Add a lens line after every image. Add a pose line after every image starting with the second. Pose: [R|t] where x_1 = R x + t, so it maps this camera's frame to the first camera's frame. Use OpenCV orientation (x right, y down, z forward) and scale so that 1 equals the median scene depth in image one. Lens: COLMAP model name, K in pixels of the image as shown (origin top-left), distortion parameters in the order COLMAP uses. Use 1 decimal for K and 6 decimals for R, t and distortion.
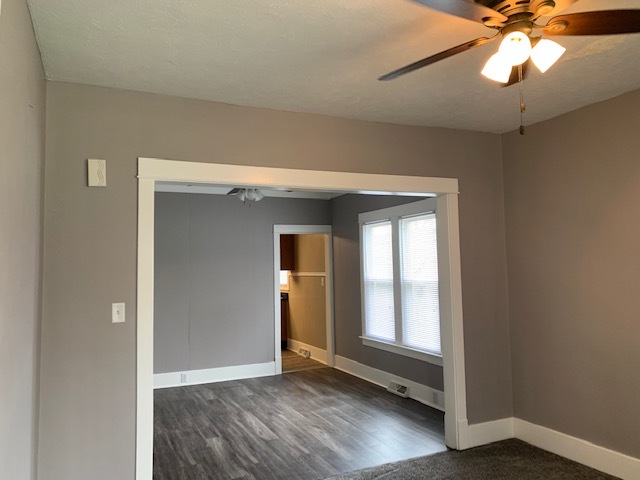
lens RADIAL K [[489.6, 0, 324.2], [0, 489.6, 233.6], [0, 0, 1]] dist [0.036668, -0.042746]
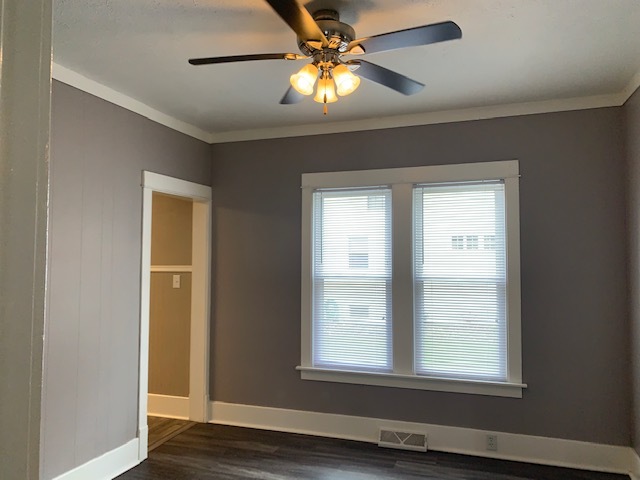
lens RADIAL K [[489.6, 0, 324.2], [0, 489.6, 233.6], [0, 0, 1]] dist [0.036668, -0.042746]
pose [[0.697726, 0.063937, 0.713506, -0.370464], [-0.062241, 0.997653, -0.028535, 0.055076], [-0.713656, -0.024500, 0.700068, 0.544681]]
